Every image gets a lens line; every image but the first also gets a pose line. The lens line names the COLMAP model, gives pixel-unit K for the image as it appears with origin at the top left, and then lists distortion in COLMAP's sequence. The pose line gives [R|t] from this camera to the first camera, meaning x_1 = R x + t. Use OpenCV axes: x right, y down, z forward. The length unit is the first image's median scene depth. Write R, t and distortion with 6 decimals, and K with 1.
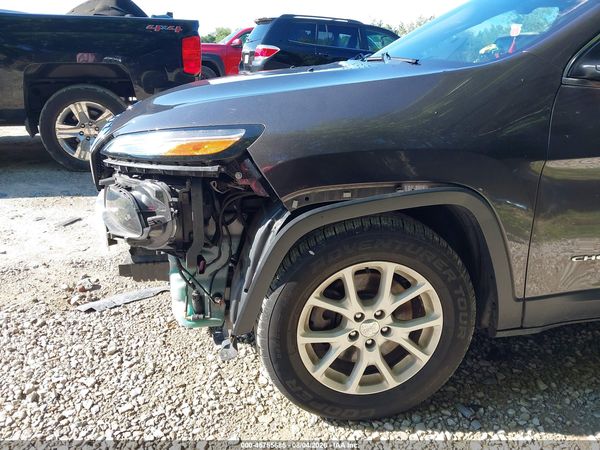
lens RADIAL K [[465.8, 0, 300.0], [0, 465.8, 225.0], [0, 0, 1]] dist [0.003640, 0.003637]
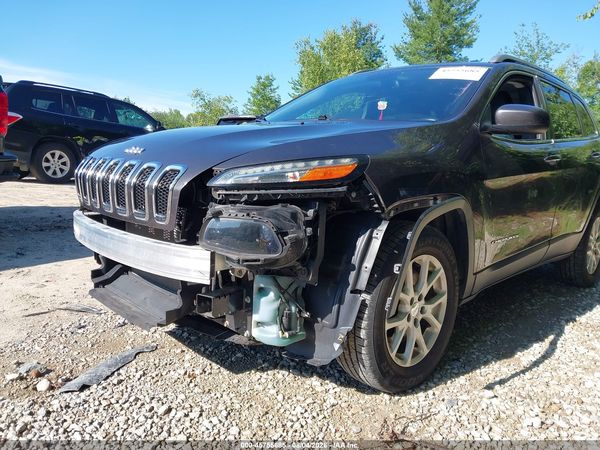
lens RADIAL K [[465.8, 0, 300.0], [0, 465.8, 225.0], [0, 0, 1]] dist [0.003640, 0.003637]
pose [[0.820679, -0.079988, 0.565763, -0.856776], [0.167499, 0.980332, -0.104369, 0.072047], [-0.546288, 0.180418, 0.817936, 0.060702]]
